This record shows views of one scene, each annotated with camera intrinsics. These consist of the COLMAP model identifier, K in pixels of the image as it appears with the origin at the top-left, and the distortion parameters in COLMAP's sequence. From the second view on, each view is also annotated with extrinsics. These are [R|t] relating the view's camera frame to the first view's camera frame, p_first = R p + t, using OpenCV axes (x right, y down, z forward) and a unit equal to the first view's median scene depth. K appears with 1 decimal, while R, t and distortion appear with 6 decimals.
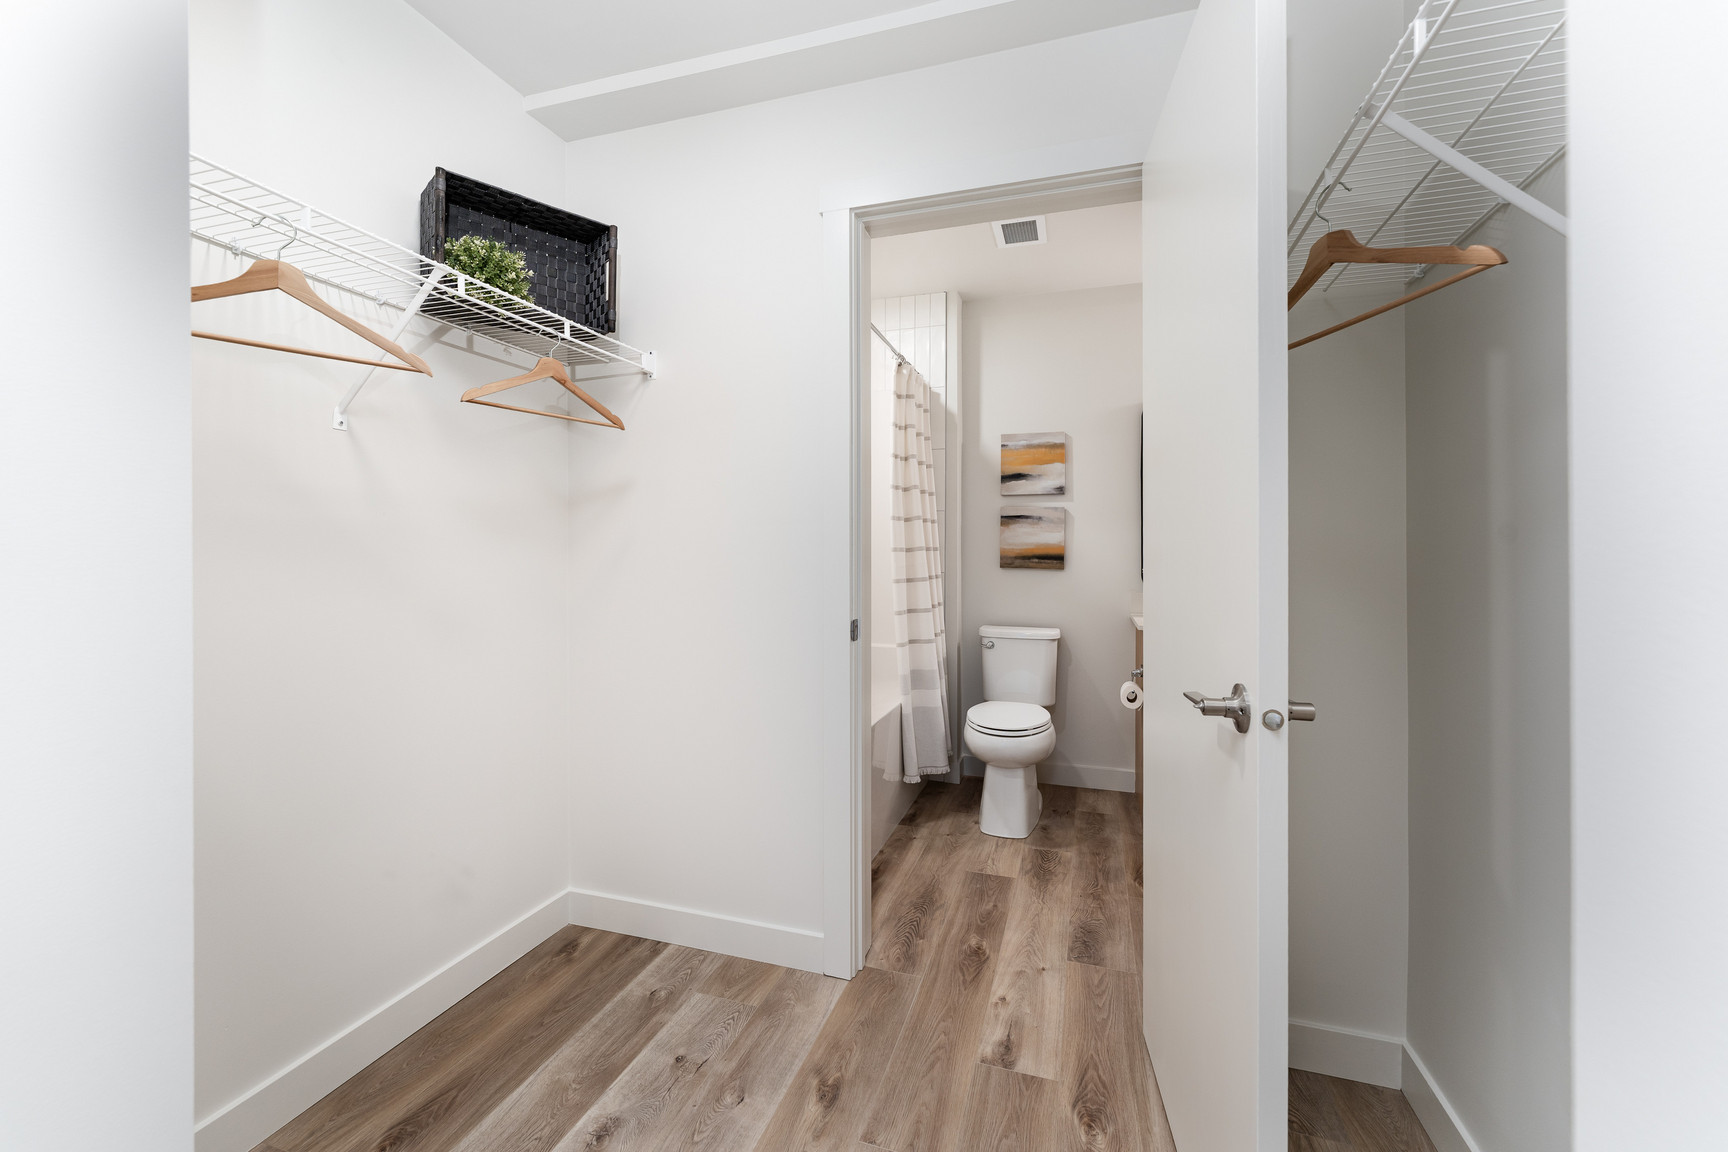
lens RADIAL K [[706.5, 0, 837.2], [0, 706.5, 540.6], [0, 0, 1]] dist [-0.000742, -0.000269]
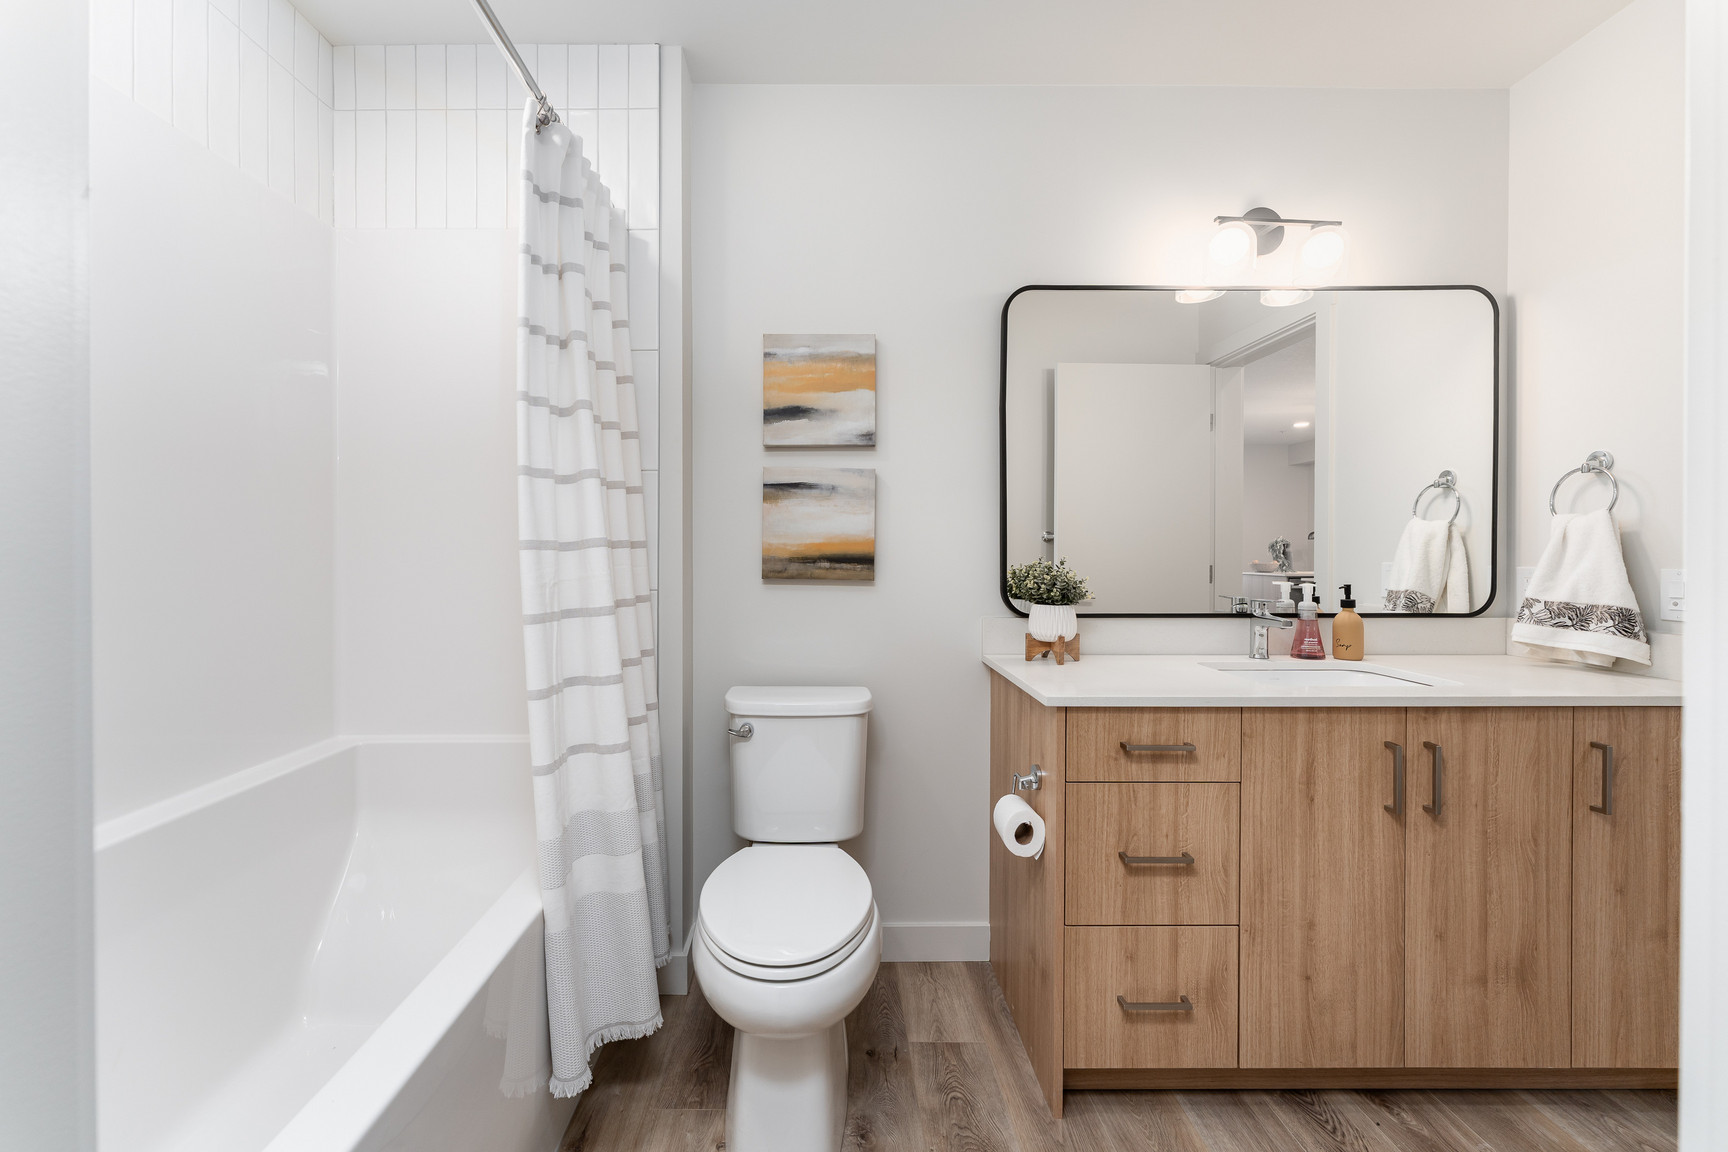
lens RADIAL K [[726.7, 0, 819.4], [0, 726.7, 549.6], [0, 0, 1]] dist [0.000104, -0.000099]
pose [[0.946374, -0.004179, 0.323046, 0.094028], [0.001714, 0.999967, 0.007915, 0.011608], [-0.323068, -0.006937, 0.946350, 0.469073]]
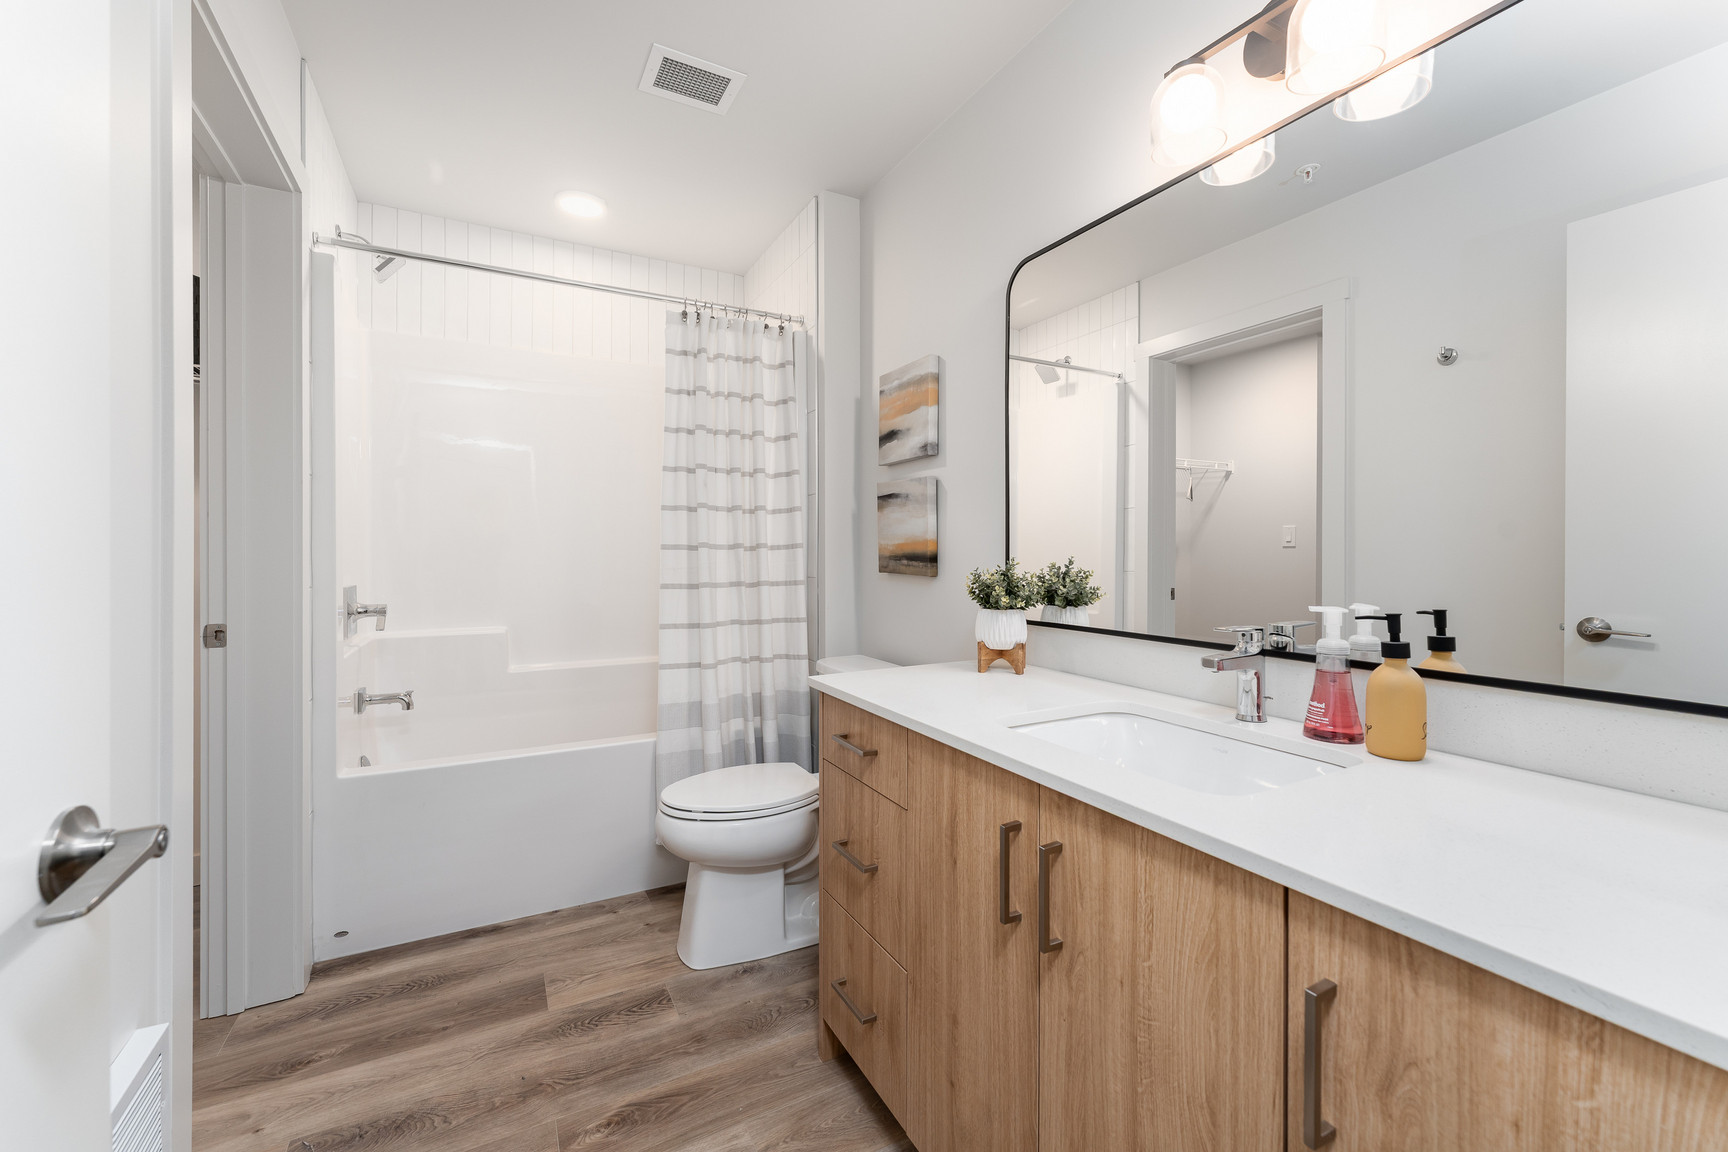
lens RADIAL K [[691.3, 0, 859.8], [0, 691.3, 551.1], [0, 0, 1]] dist [-0.000587, -0.000179]
pose [[0.736469, -0.002120, -0.676468, 0.682528], [0.005345, 0.999982, 0.002685, 0.016203], [0.676450, -0.005593, 0.736467, 0.511447]]
